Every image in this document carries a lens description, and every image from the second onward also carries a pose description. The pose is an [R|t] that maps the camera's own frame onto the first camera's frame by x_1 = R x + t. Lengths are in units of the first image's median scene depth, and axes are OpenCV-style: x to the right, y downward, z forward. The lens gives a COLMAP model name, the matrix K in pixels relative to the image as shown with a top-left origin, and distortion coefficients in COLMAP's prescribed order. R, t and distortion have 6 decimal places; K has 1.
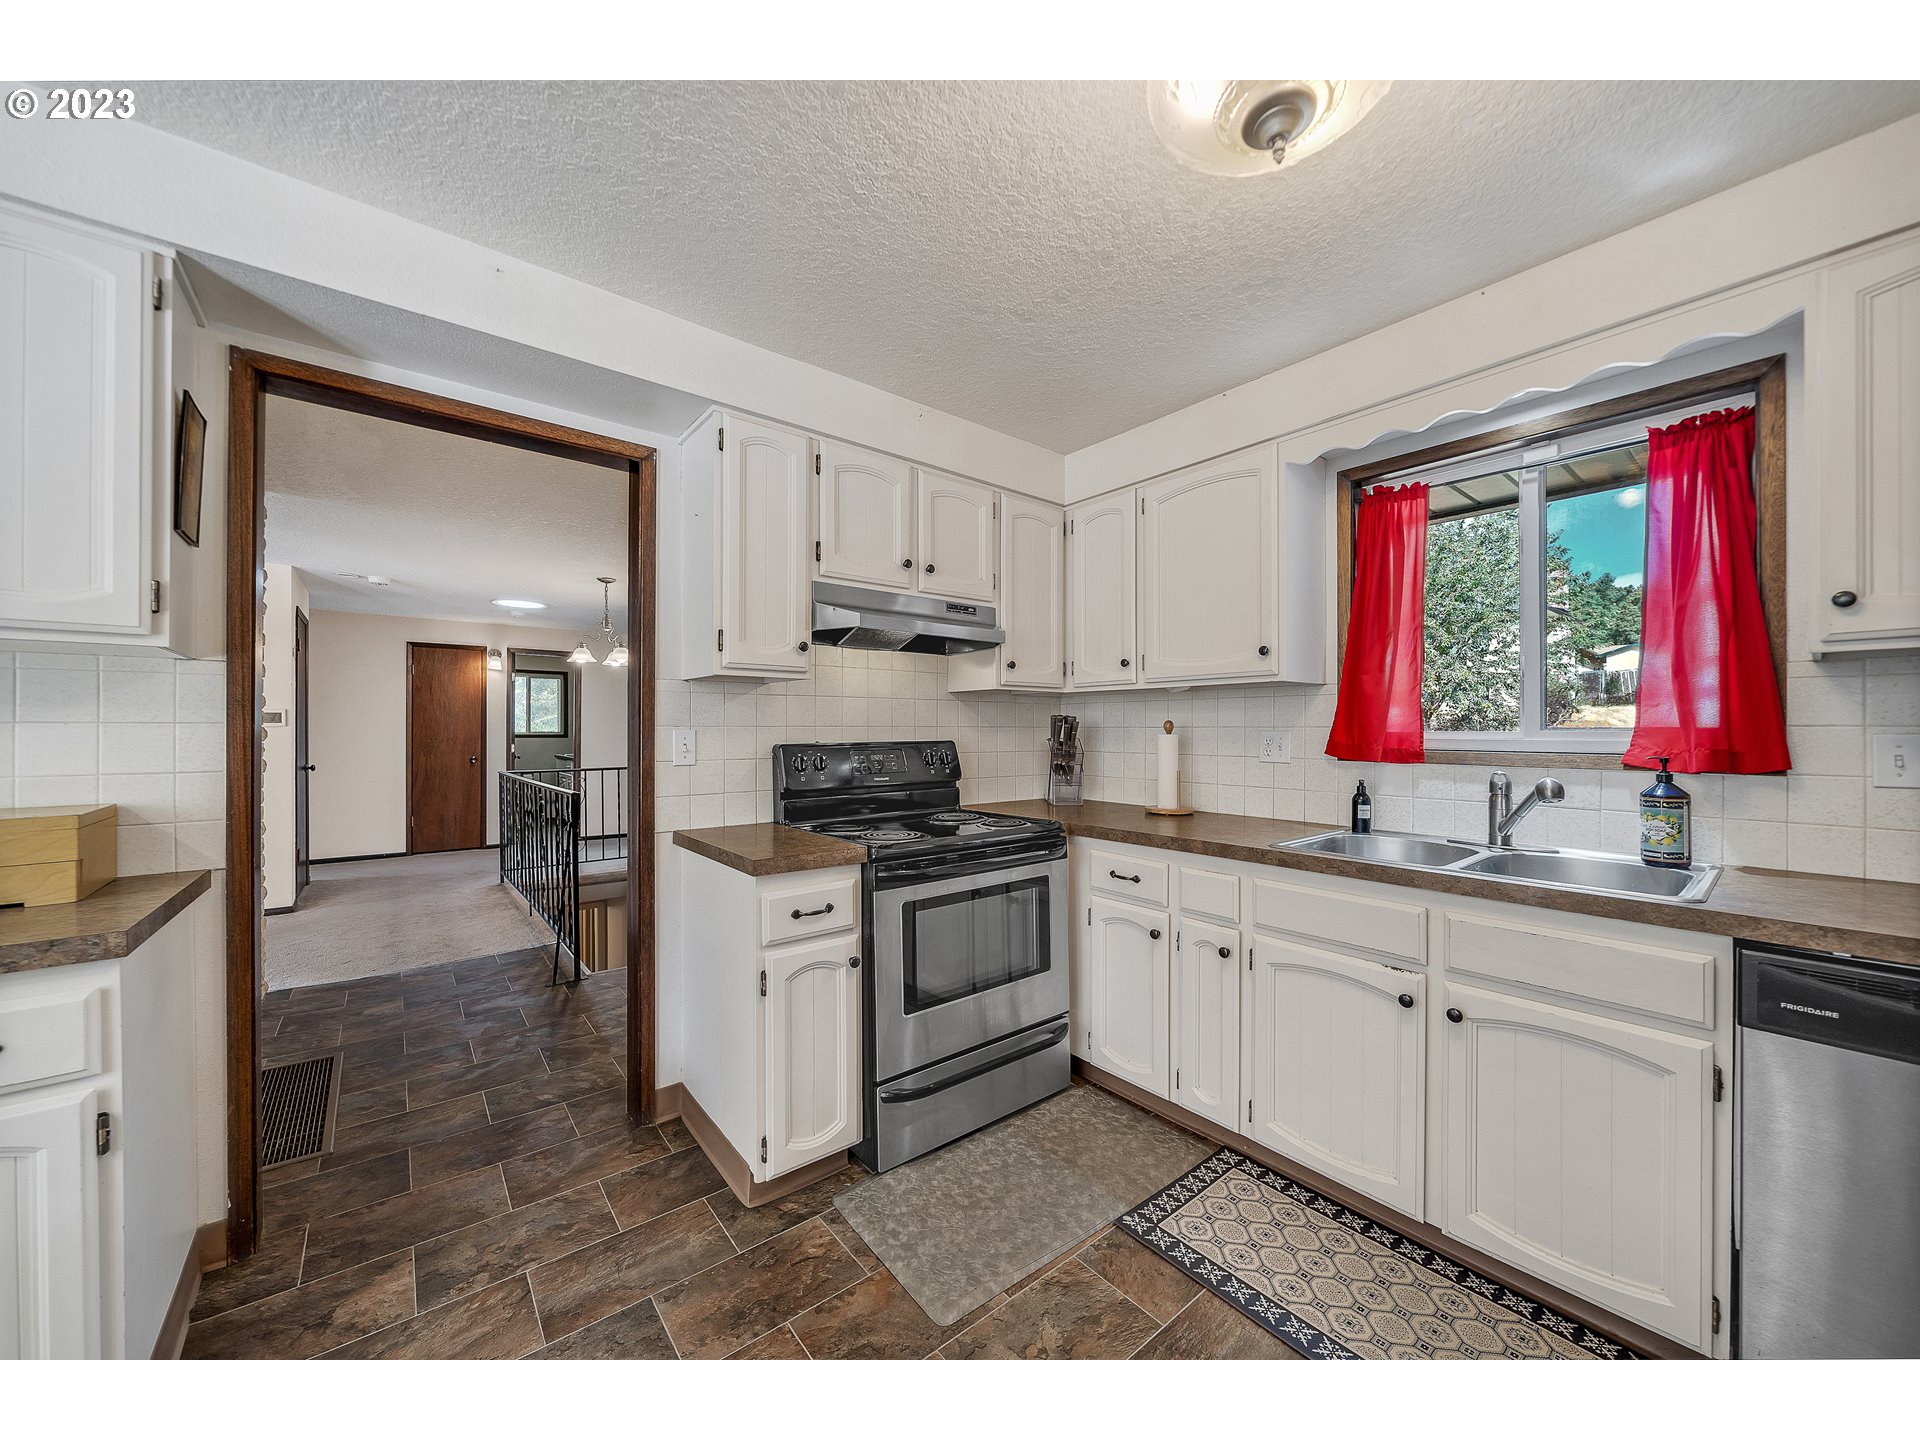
lens RADIAL K [[710.1, 0, 959.5], [0, 710.1, 730.2], [0, 0, 1]] dist [-0.000714, -0.001028]
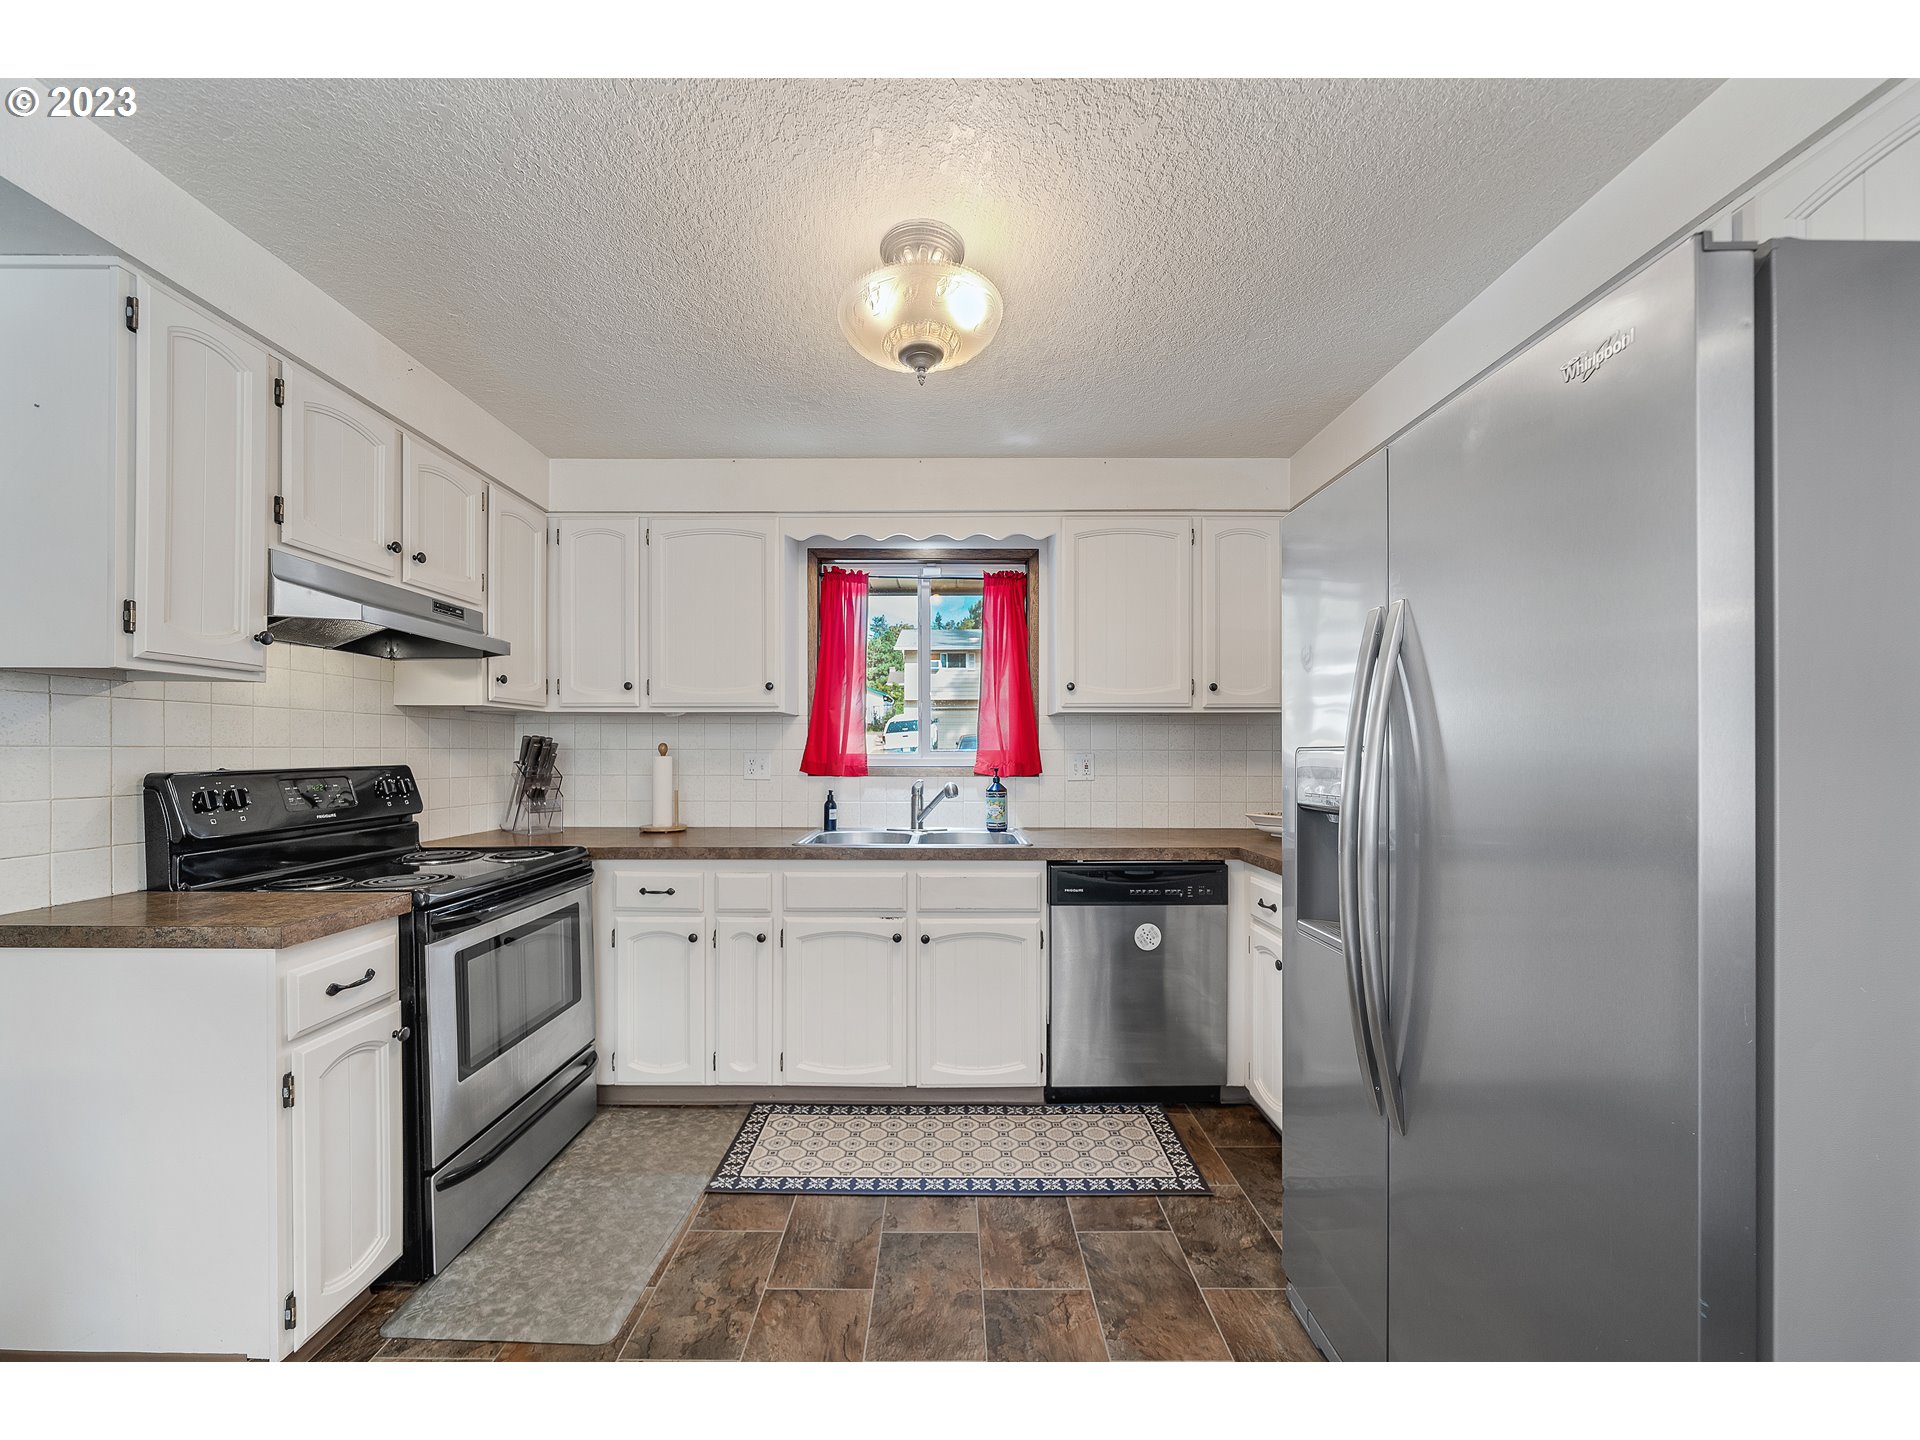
lens RADIAL K [[749.3, 0, 943.8], [0, 749.3, 752.2], [0, 0, 1]] dist [-0.001108, -0.000236]
pose [[0.626226, -0.000056, 0.779641, -0.408559], [0.000762, 1.000000, -0.000540, 0.000760], [-0.779641, 0.000932, 0.626226, -0.029803]]
